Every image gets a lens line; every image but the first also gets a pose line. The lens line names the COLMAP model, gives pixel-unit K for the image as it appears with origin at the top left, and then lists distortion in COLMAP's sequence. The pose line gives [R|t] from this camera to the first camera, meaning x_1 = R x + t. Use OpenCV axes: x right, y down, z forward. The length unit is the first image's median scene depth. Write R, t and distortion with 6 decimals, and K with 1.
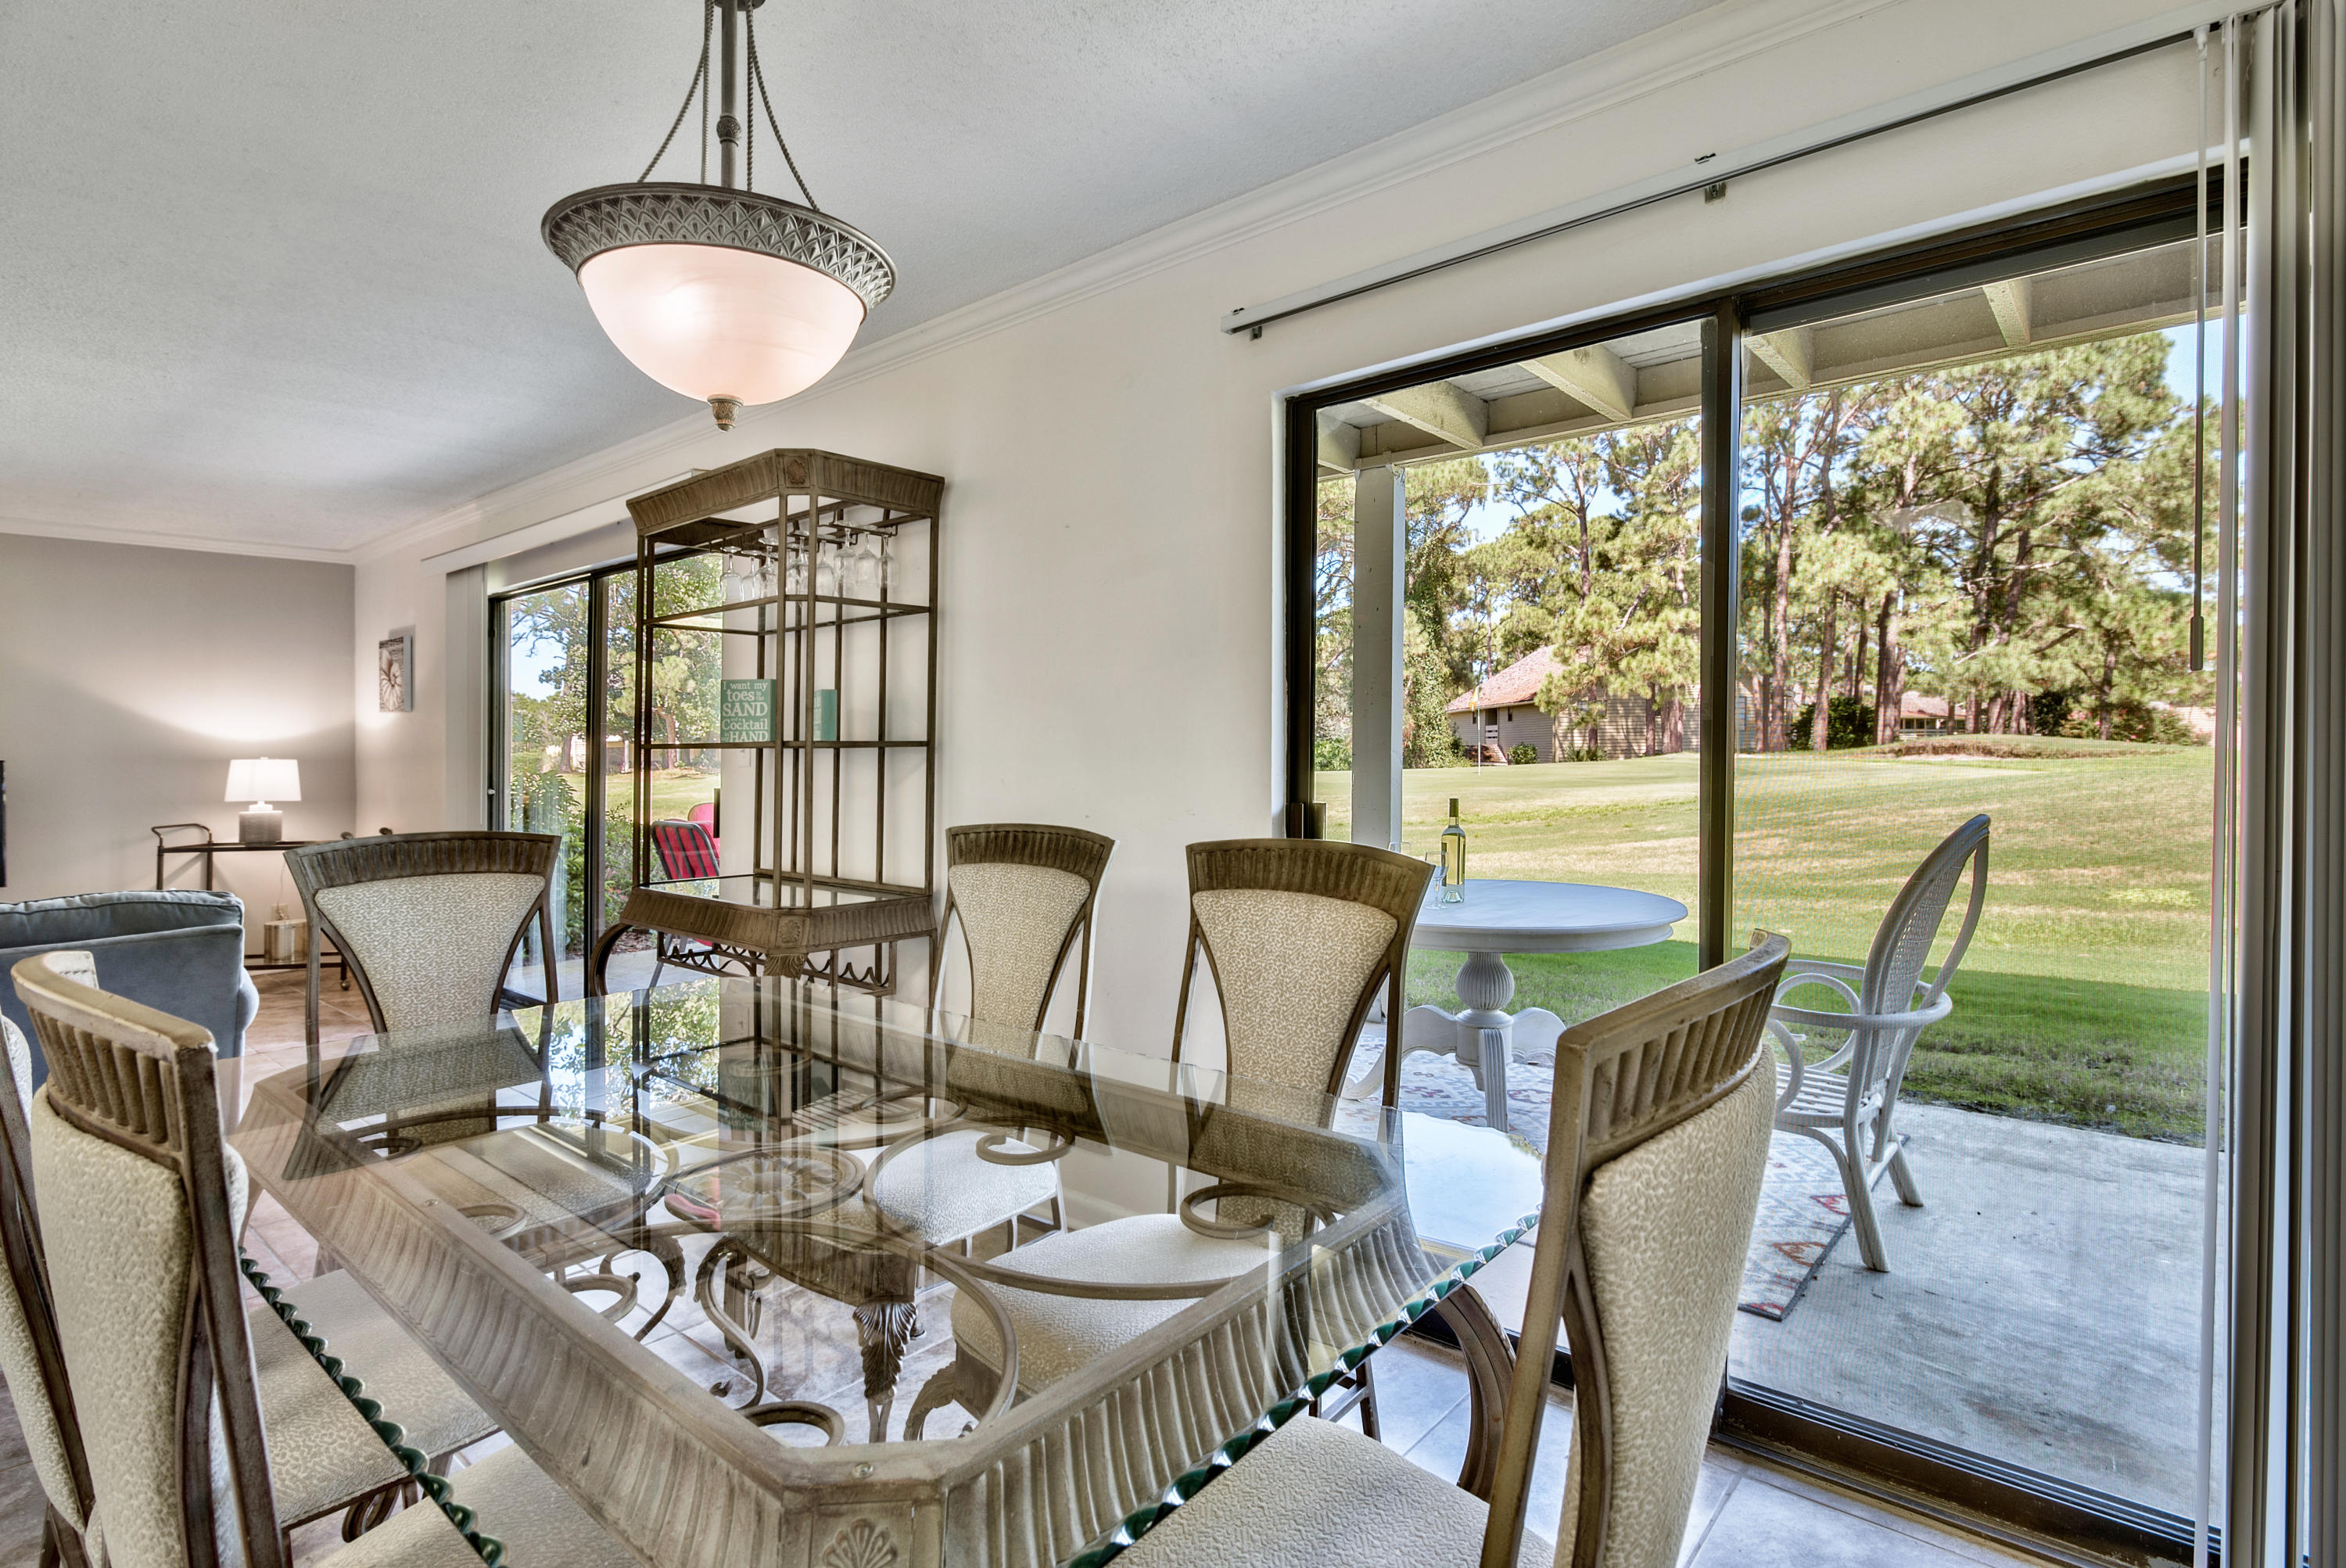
lens RADIAL K [[1157.8, 0, 1173.7], [0, 1157.8, 741.9], [0, 0, 1]] dist [0.000972, -0.000170]
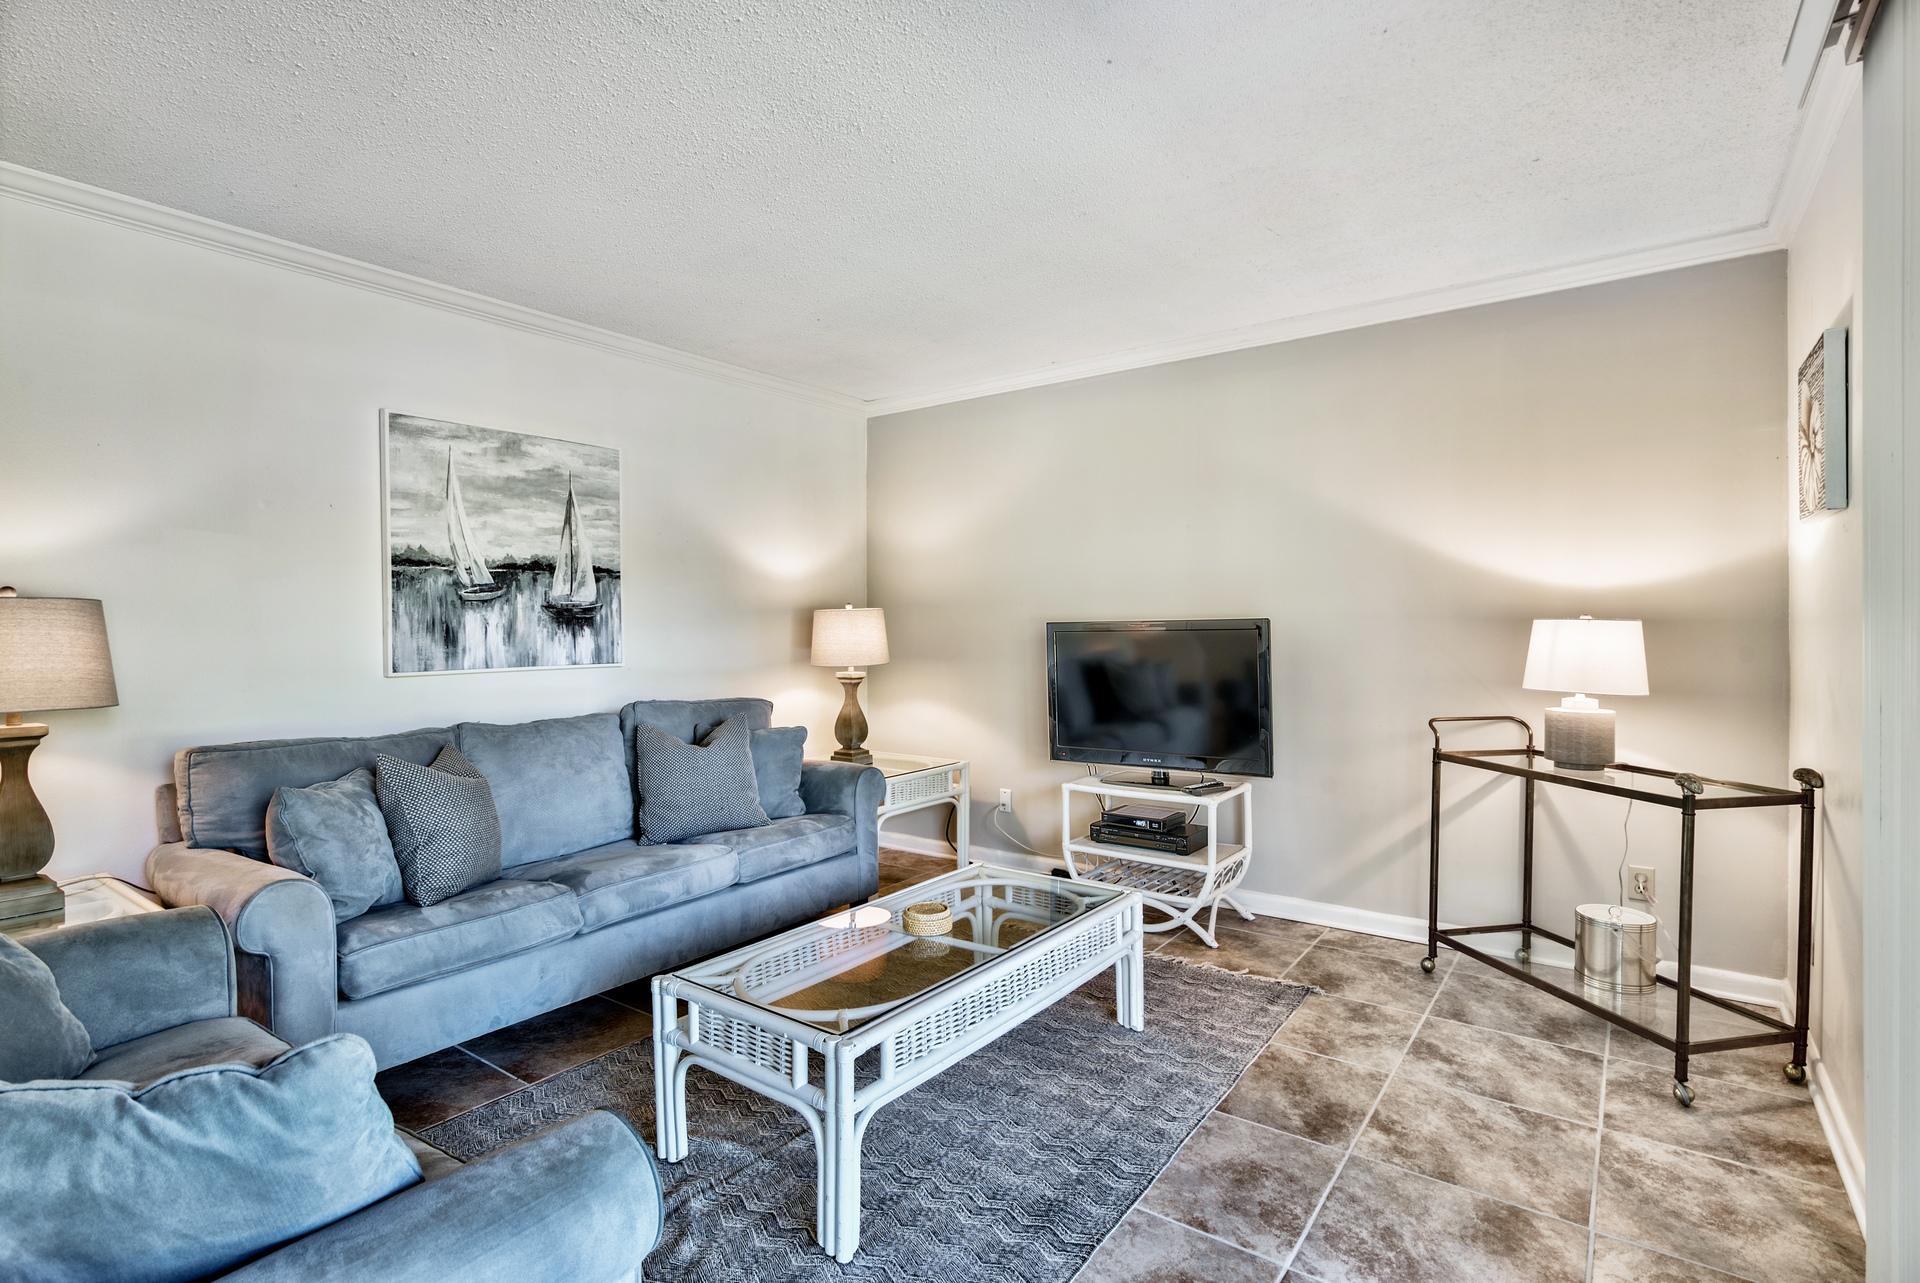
lens RADIAL K [[928.2, 0, 960.0], [0, 928.2, 641.5], [0, 0, 1]] dist [-0.000887, -0.000215]
pose [[0.071935, 0.030307, -0.996949, -0.050529], [0.007978, 0.999489, 0.030960, 0.001278], [0.997377, -0.010181, 0.071656, 0.095345]]
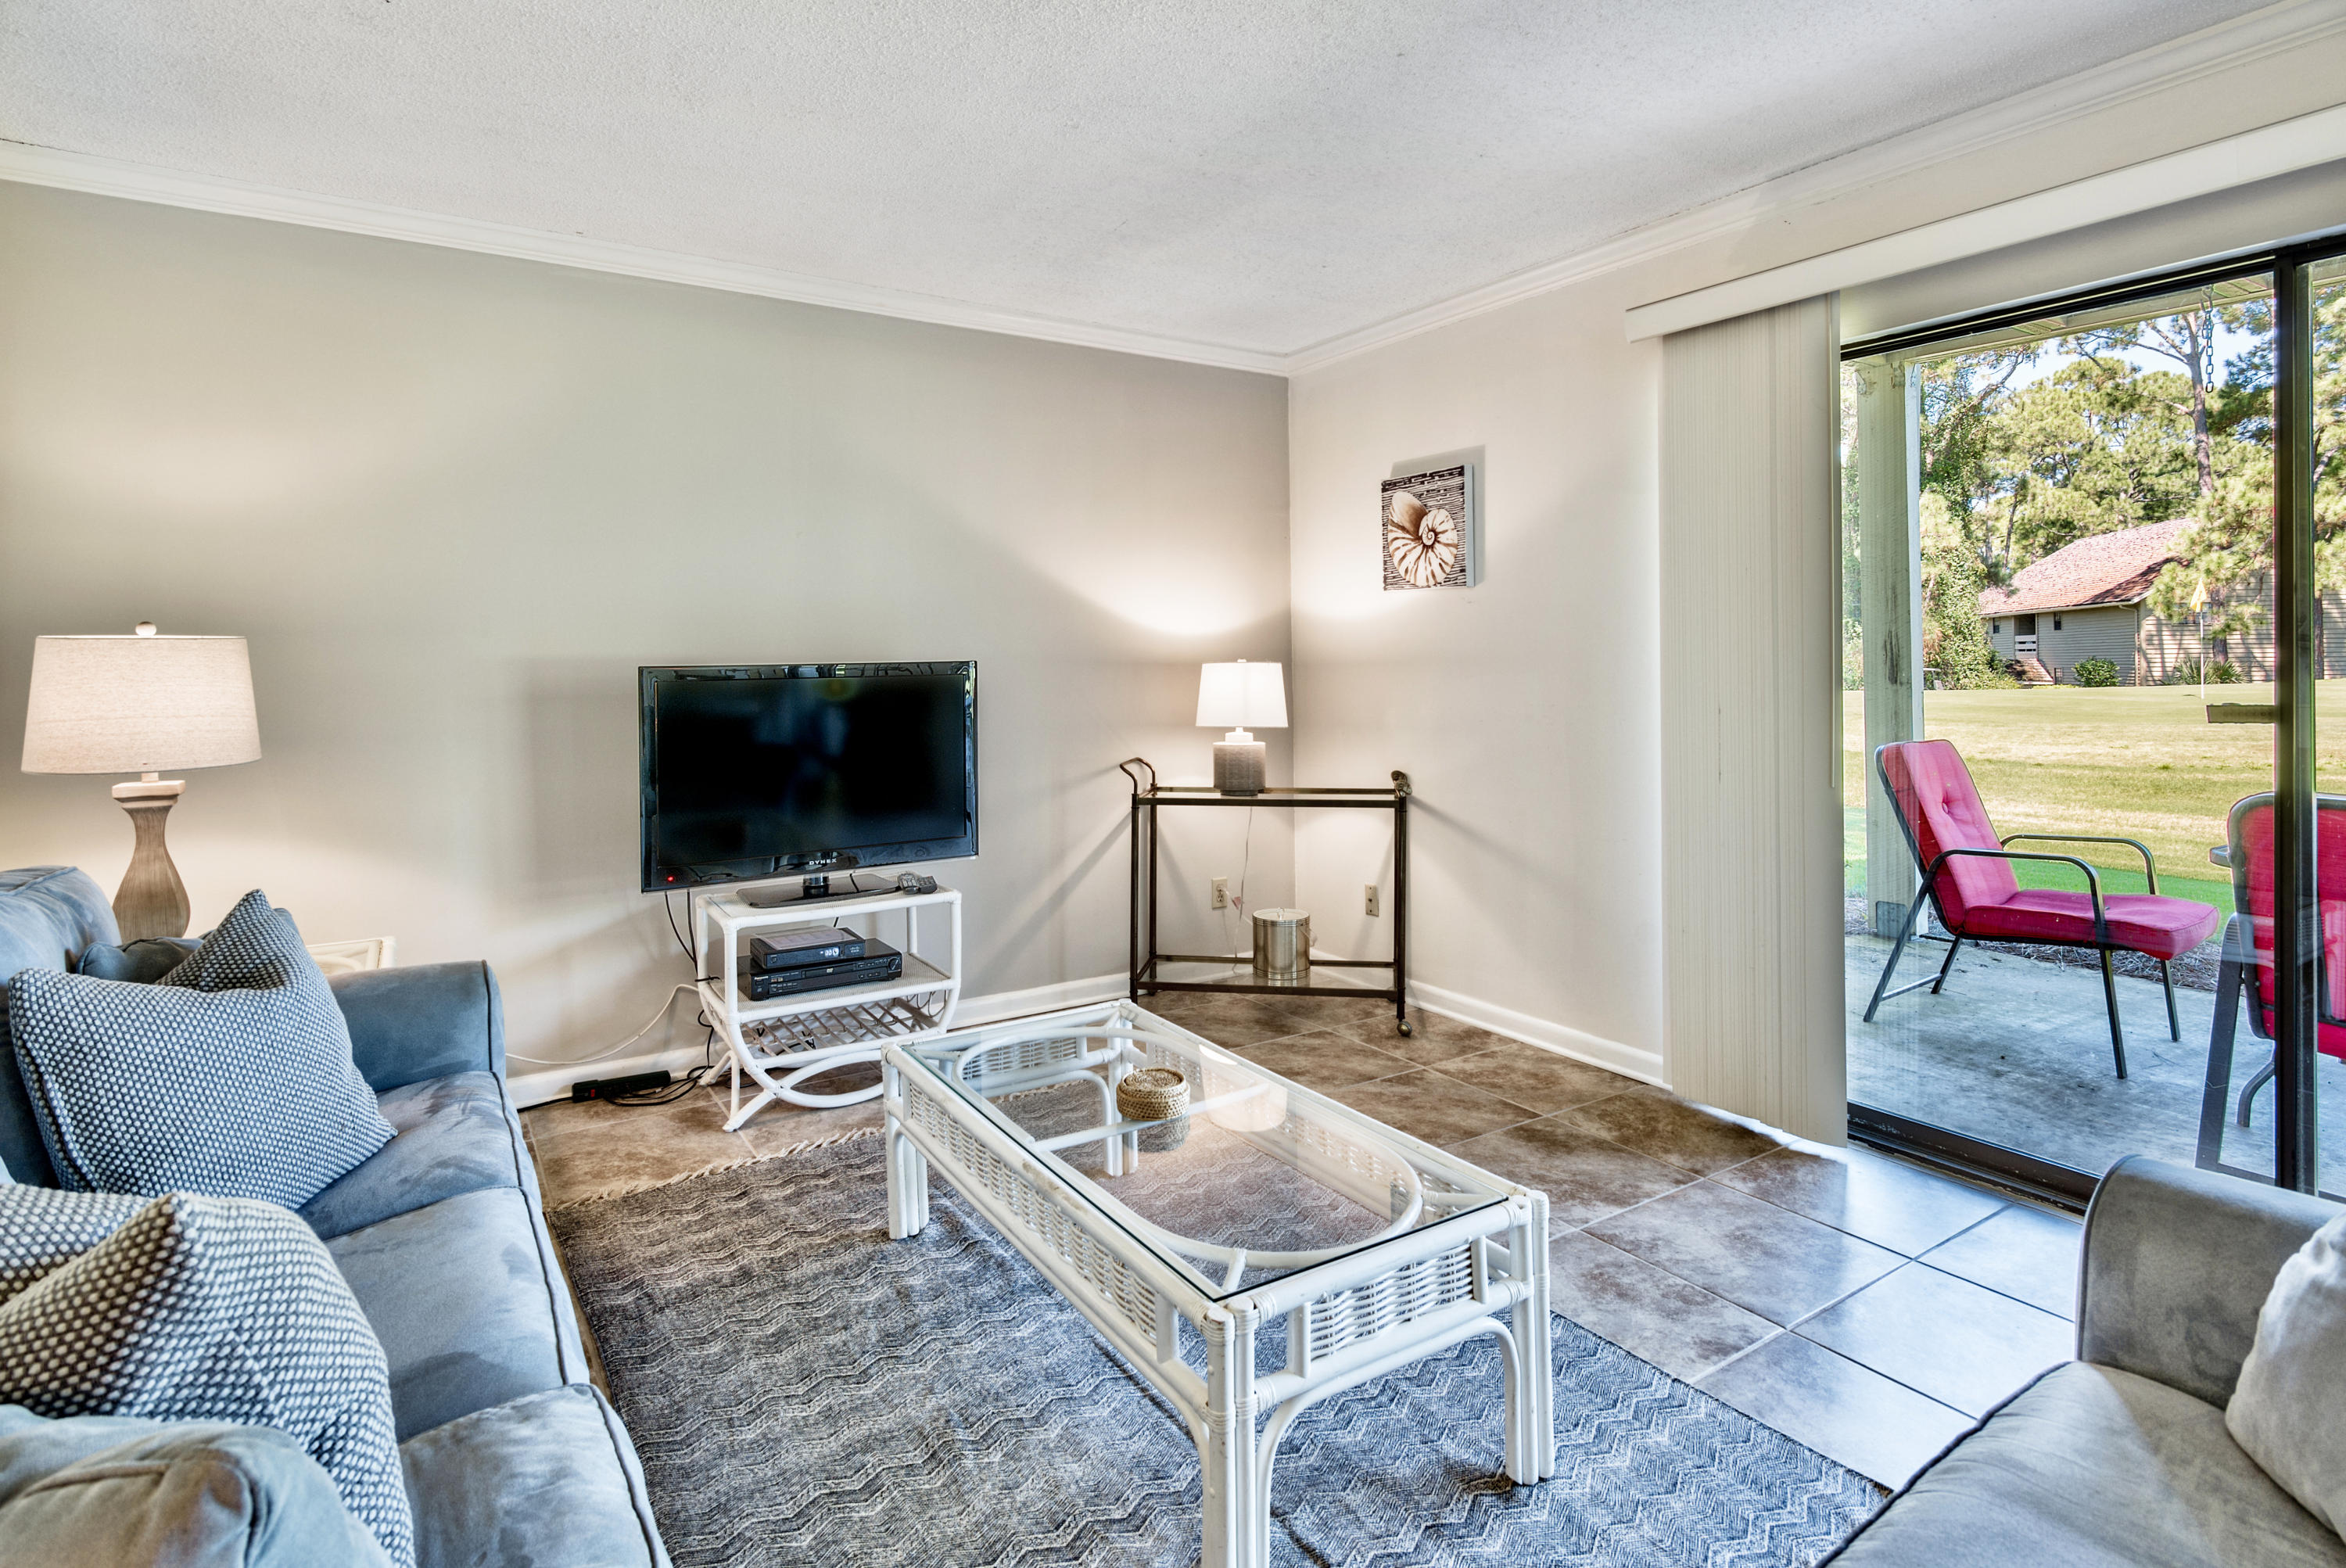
lens RADIAL K [[1186.0, 0, 1166.9], [0, 1186.0, 667.0], [0, 0, 1]] dist [-0.001956, -0.000169]
pose [[0.958515, 0.006982, -0.284958, -0.092230], [-0.004004, 0.999931, 0.011034, 0.001446], [0.285016, -0.009436, 0.958476, 0.050218]]
